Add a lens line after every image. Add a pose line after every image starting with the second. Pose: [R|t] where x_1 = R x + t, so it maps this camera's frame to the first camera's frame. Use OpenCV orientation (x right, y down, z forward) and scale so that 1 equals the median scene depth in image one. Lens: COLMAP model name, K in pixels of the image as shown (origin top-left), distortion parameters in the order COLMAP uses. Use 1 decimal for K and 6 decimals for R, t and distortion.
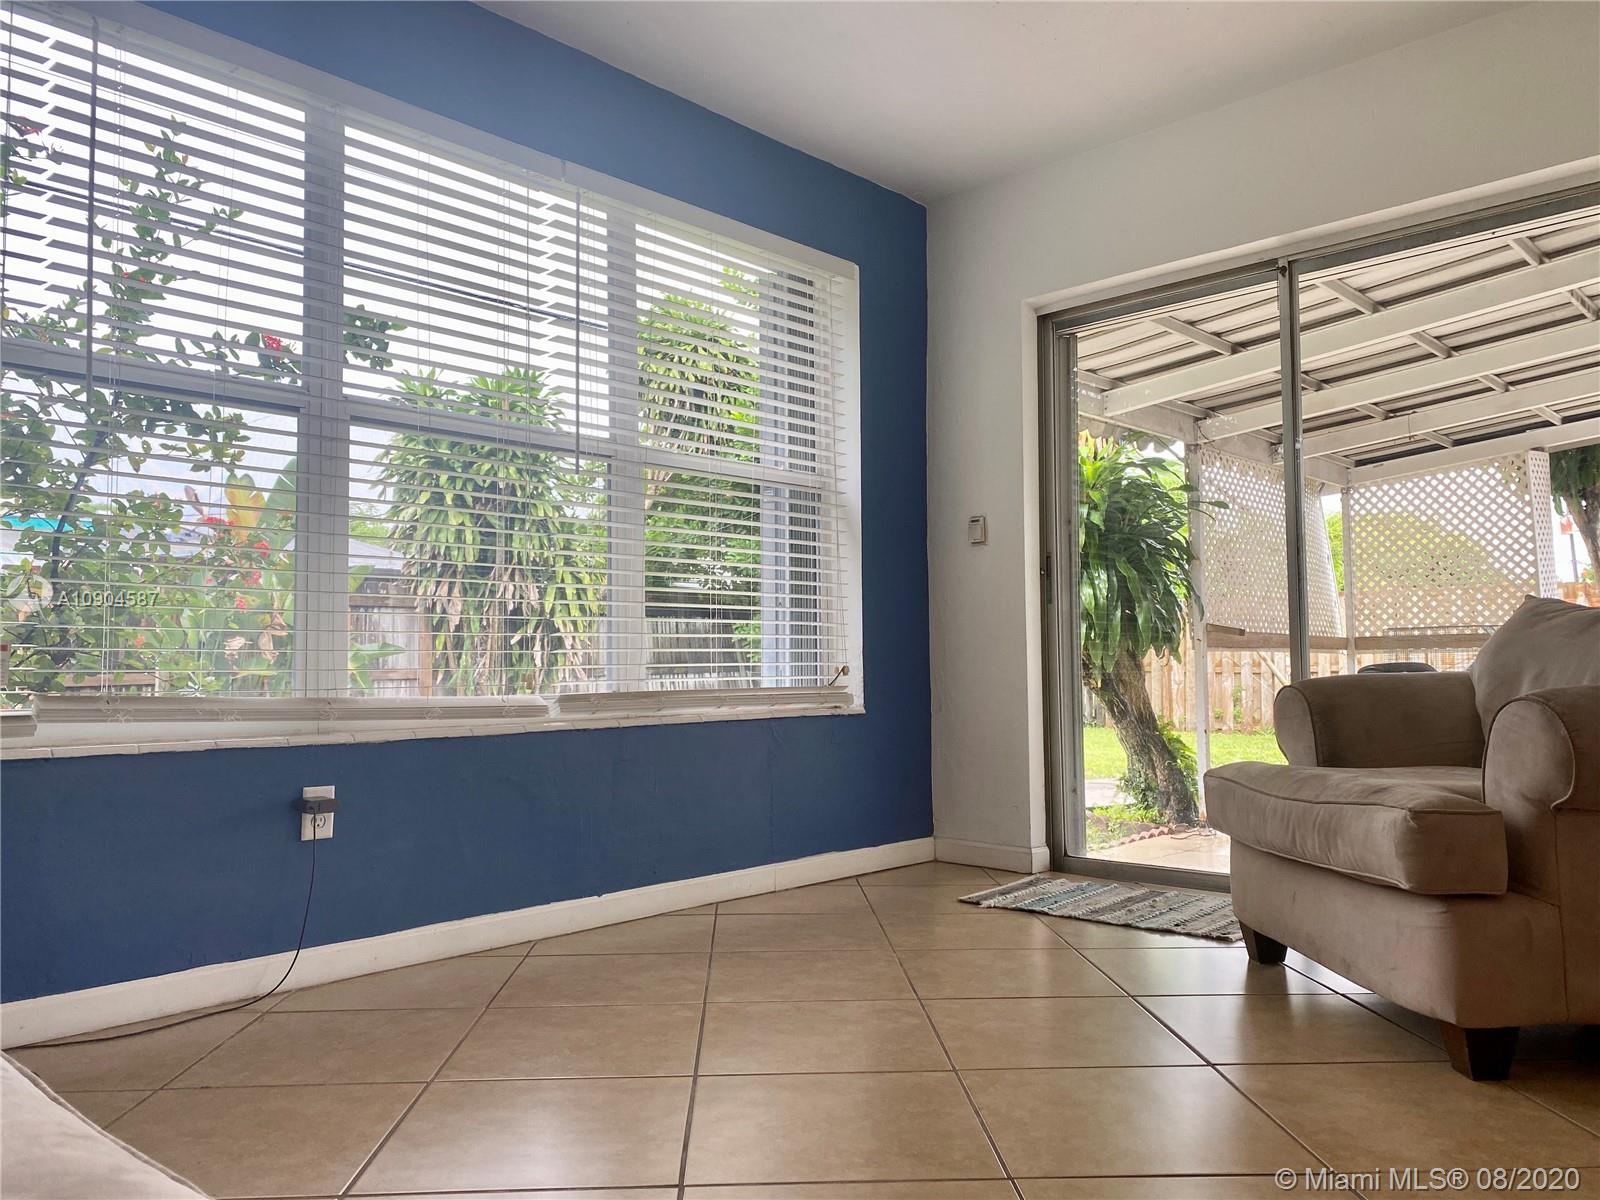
lens RADIAL K [[1202.5, 0, 797.6], [0, 1202.5, 603.5], [0, 0, 1]] dist [-0.003714, -0.005534]
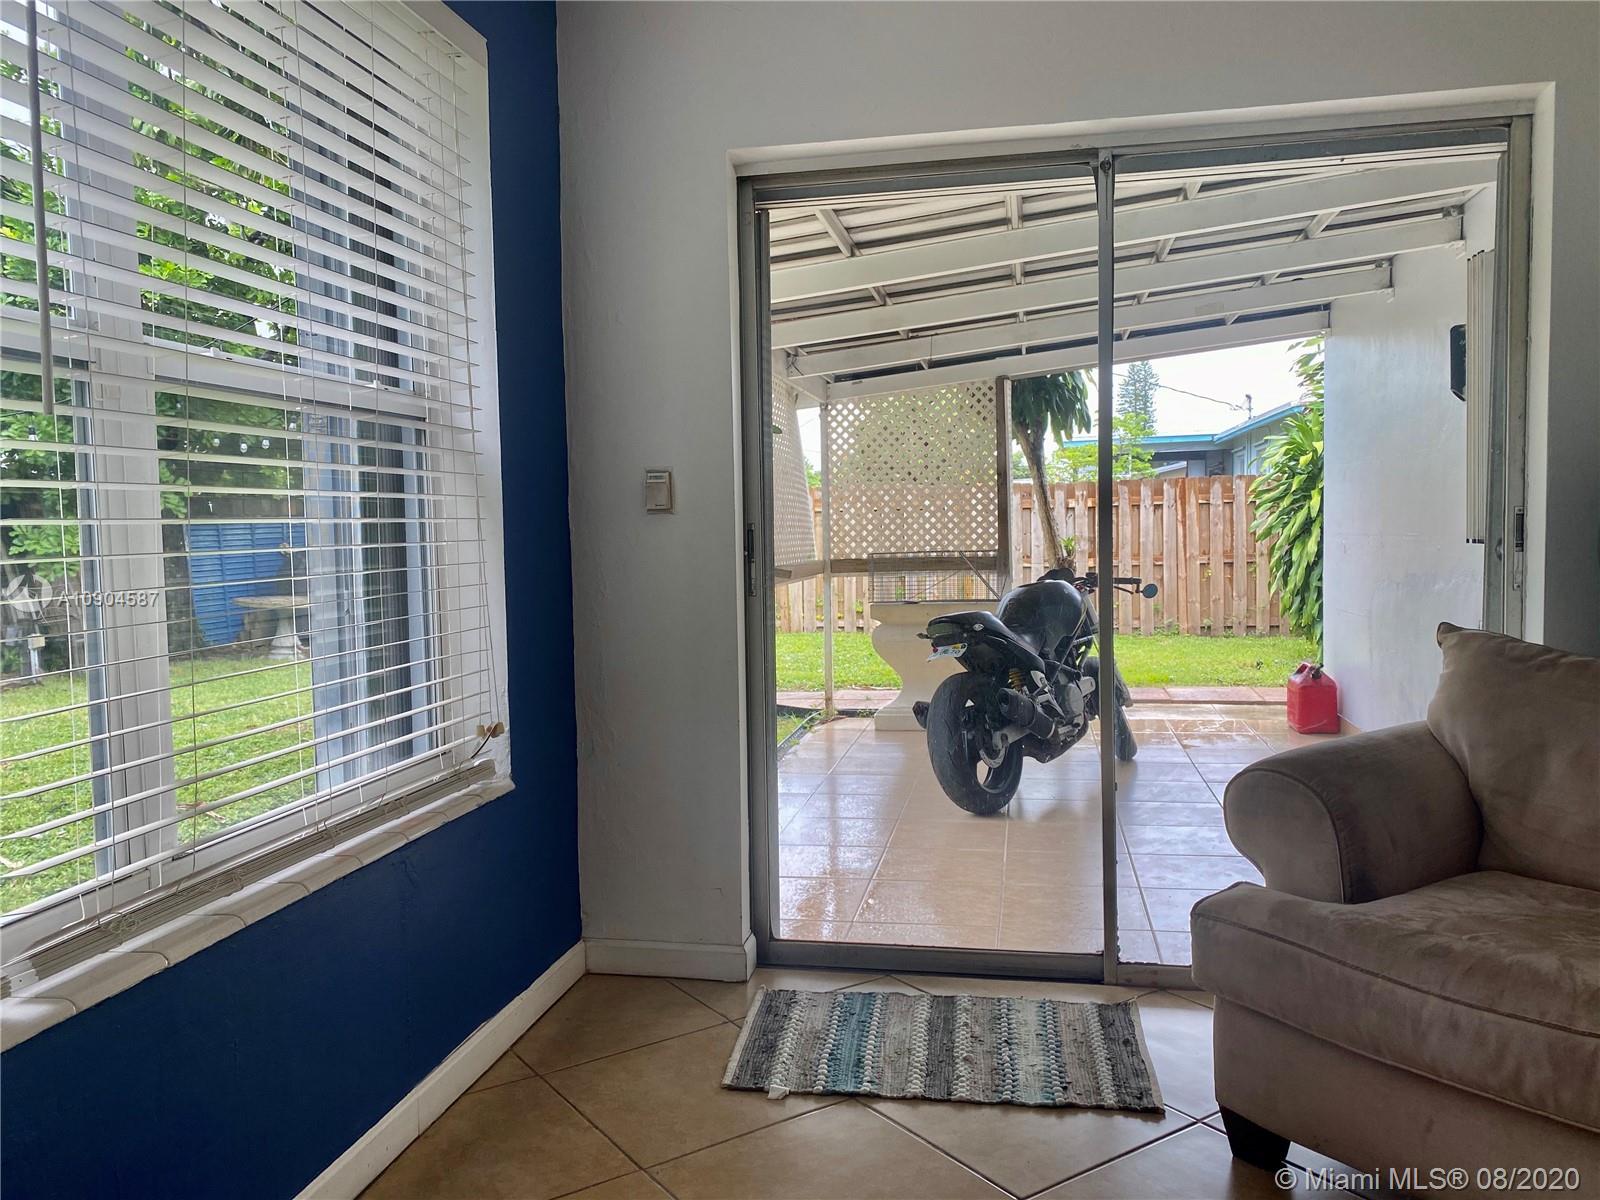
lens RADIAL K [[1202.5, 0, 804.3], [0, 1202.5, 592.2], [0, 0, 1]] dist [-0.003714, -0.005534]
pose [[0.846520, -0.033510, 0.531301, -0.138813], [-0.017379, 0.995745, 0.090494, -0.066214], [-0.532073, -0.085838, 0.842336, 0.383458]]
